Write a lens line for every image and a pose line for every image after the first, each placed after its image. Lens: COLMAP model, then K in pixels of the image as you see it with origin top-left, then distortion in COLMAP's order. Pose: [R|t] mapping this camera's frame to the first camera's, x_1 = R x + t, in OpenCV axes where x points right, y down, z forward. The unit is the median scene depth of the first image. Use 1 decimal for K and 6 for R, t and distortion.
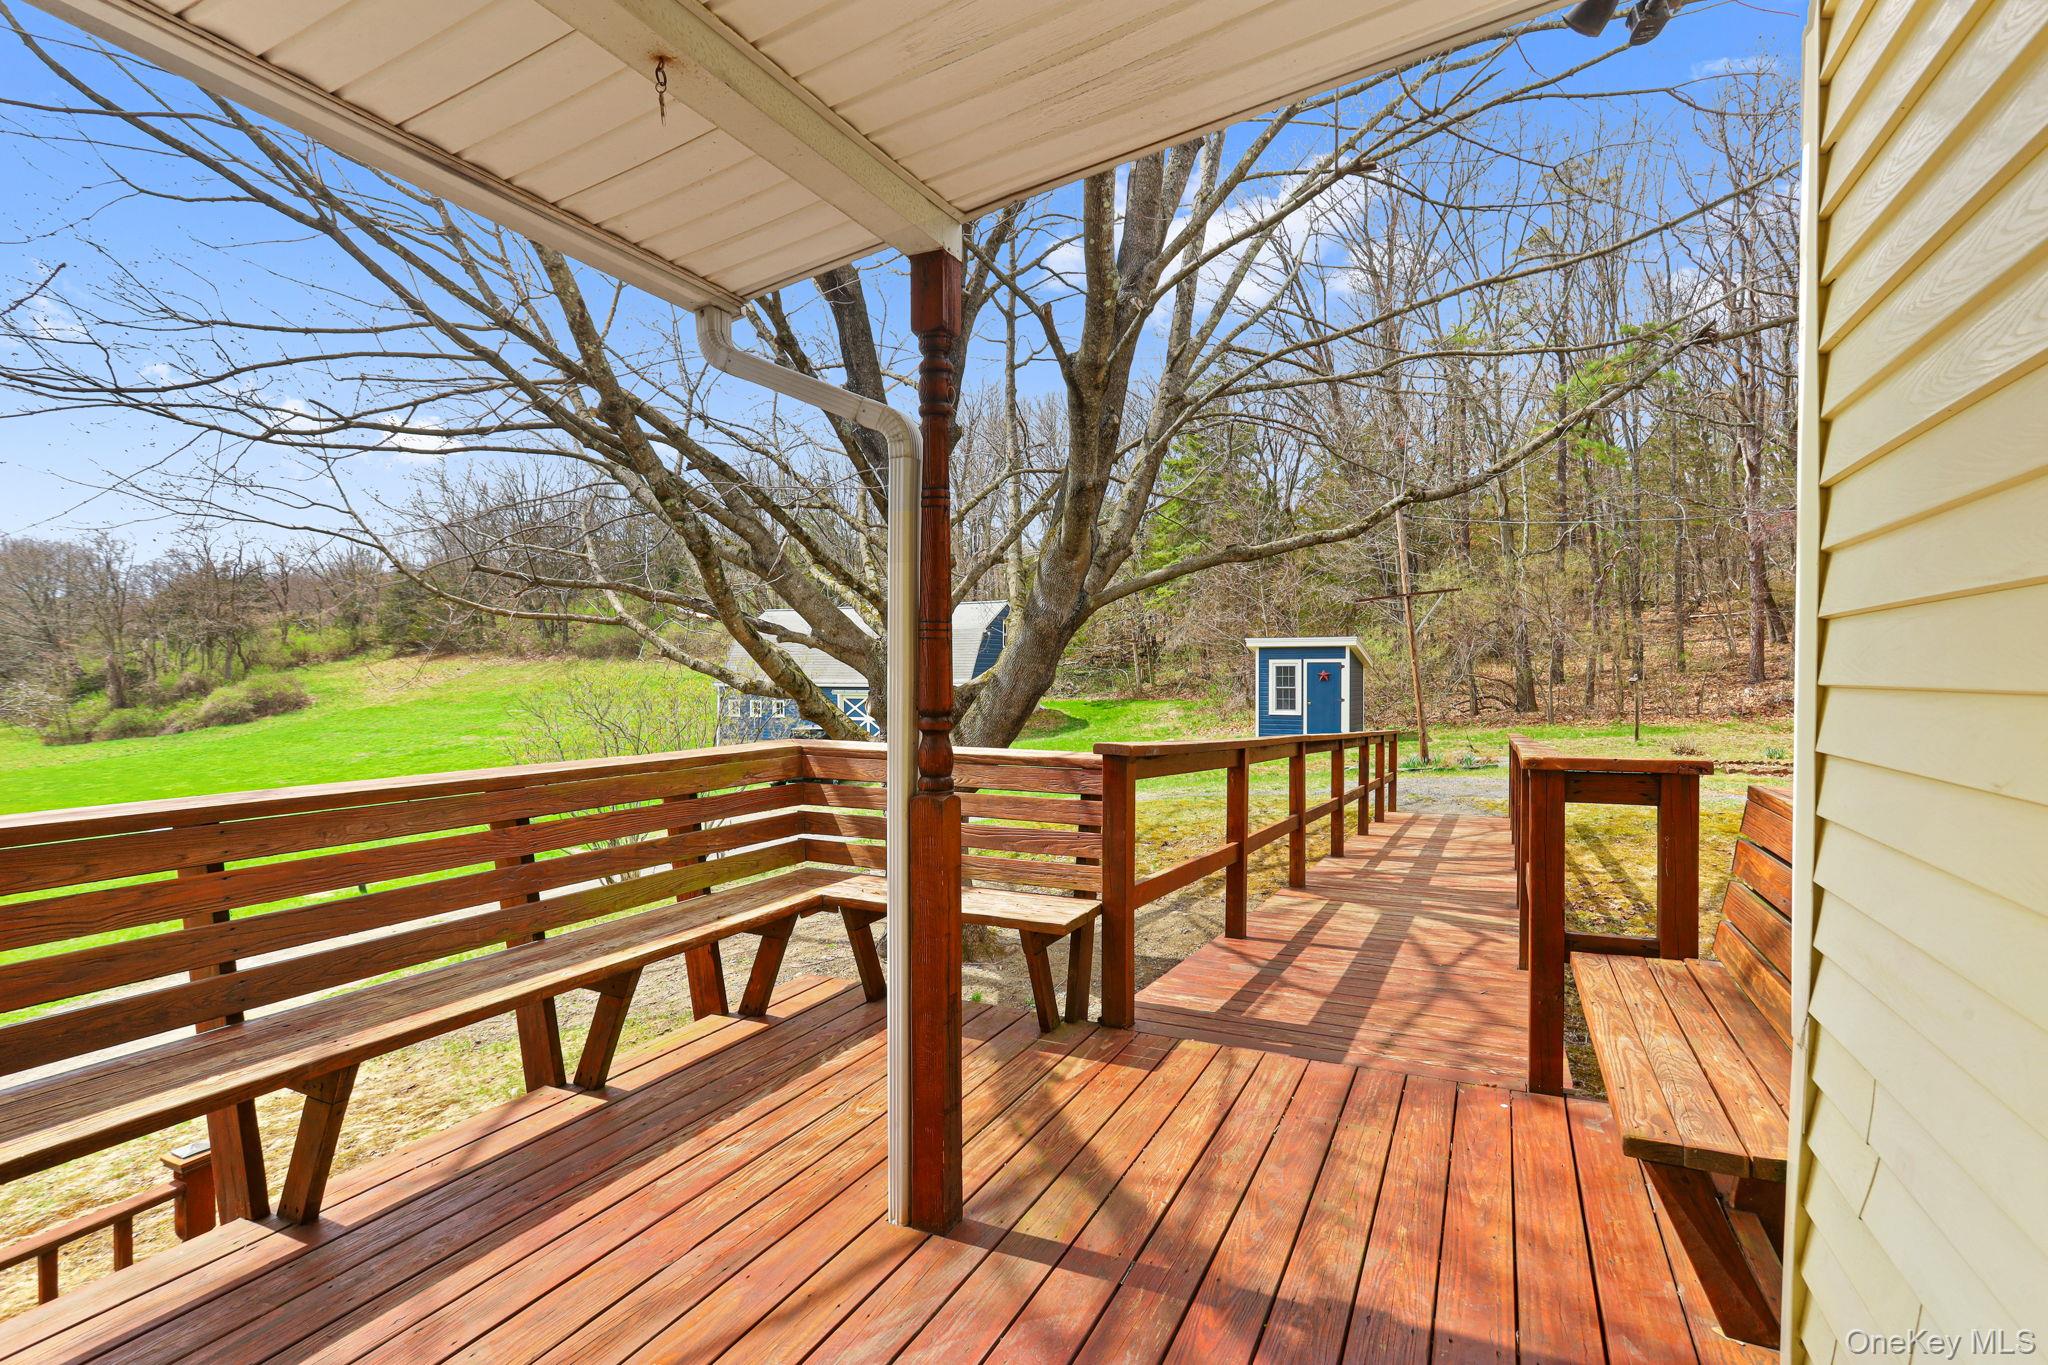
lens RADIAL K [[984.7, 0, 1034.2], [0, 984.7, 687.4], [0, 0, 1]] dist [-0.015644, 0.006448]
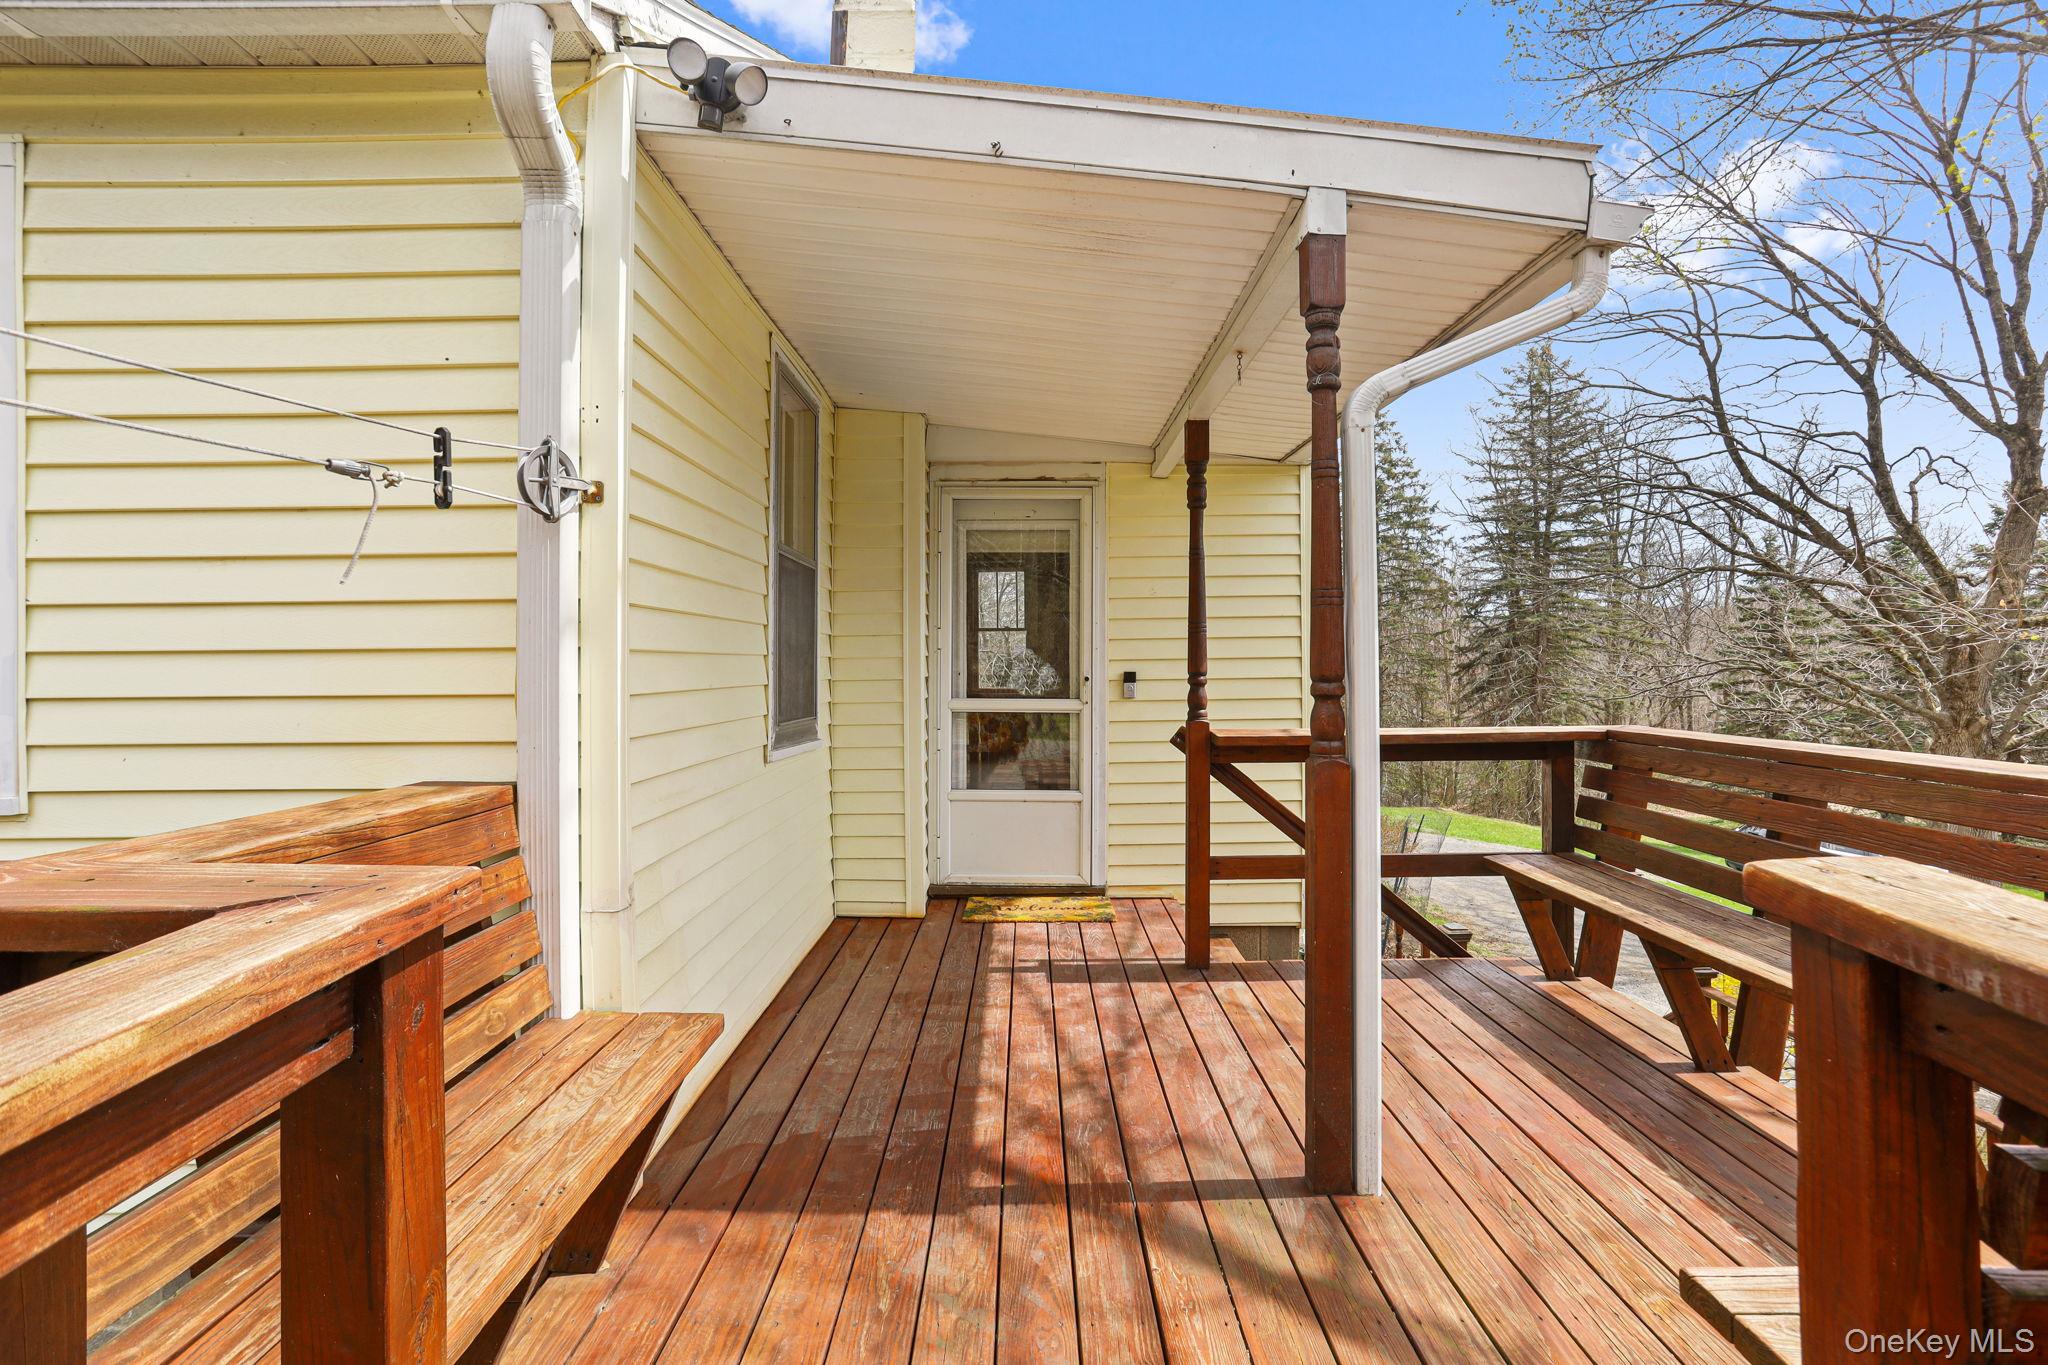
lens RADIAL K [[984.7, 0, 1028.2], [0, 984.7, 670.2], [0, 0, 1]] dist [-0.015644, 0.006448]
pose [[-0.898091, 0.002808, -0.439800, 0.739778], [-0.007199, 0.999752, 0.021083, -0.003916], [0.439750, 0.022101, -0.897848, 2.086246]]
